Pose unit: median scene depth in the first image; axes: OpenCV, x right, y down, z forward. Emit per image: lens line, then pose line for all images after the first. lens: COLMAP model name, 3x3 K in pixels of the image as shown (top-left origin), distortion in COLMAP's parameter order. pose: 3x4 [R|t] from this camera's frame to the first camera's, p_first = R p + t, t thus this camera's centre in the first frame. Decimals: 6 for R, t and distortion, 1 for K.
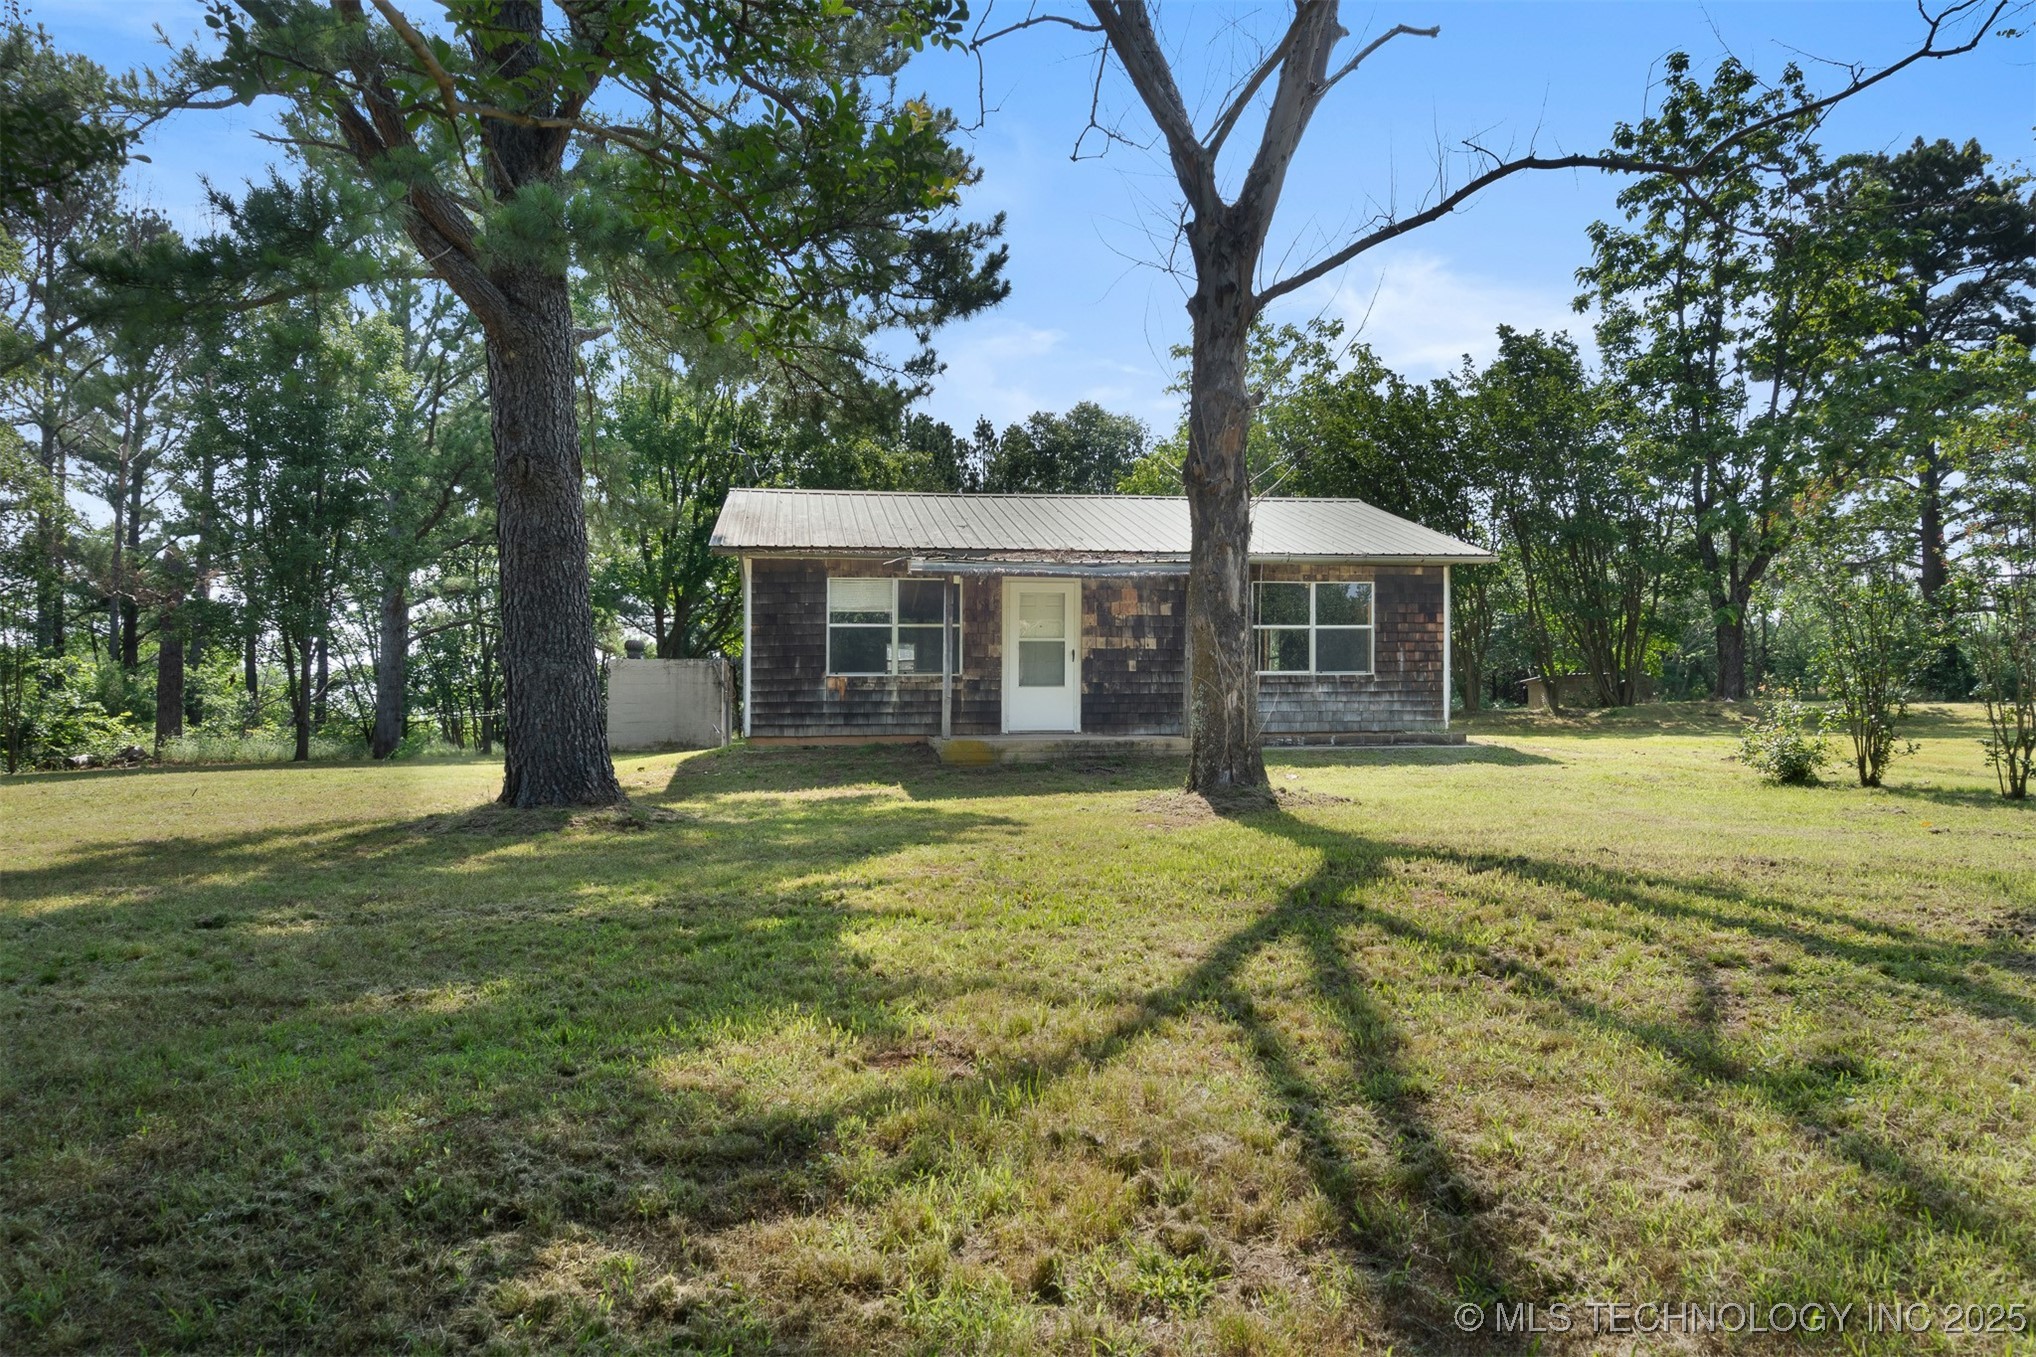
lens RADIAL K [[1378.6, 0, 1023.3], [0, 1378.6, 666.4], [0, 0, 1]] dist [-0.000911, -0.016159]
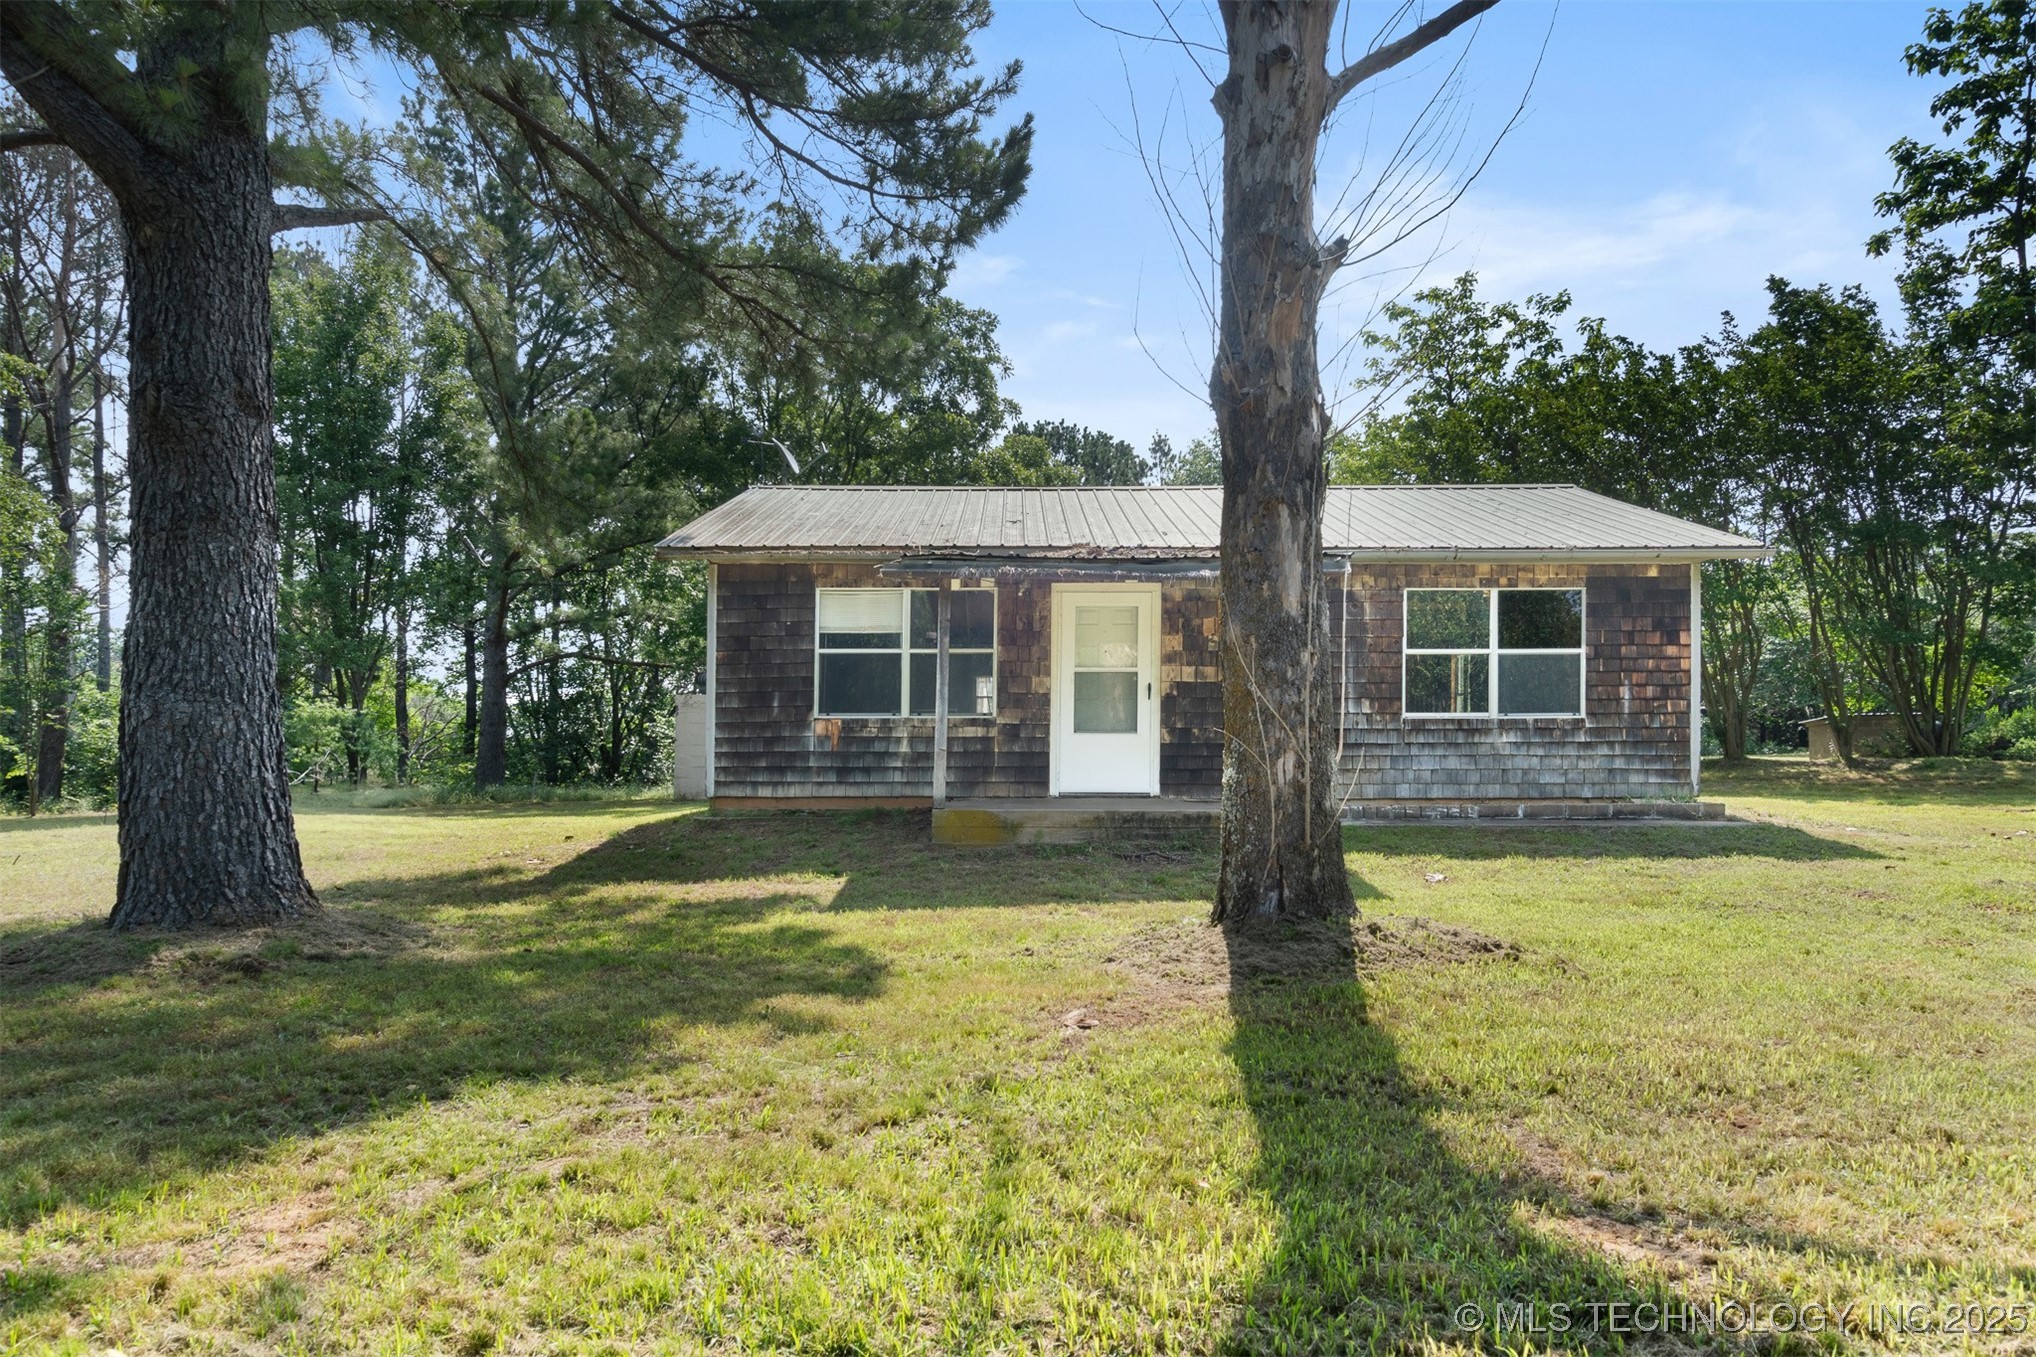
lens RADIAL K [[1378.6, 0, 1007.2], [0, 1378.6, 696.0], [0, 0, 1]] dist [-0.000911, -0.016159]
pose [[0.985277, 0.001015, -0.170960, 0.048442], [-0.001732, 0.999990, -0.004043, -0.001216], [0.170955, 0.004279, 0.985270, 0.147318]]
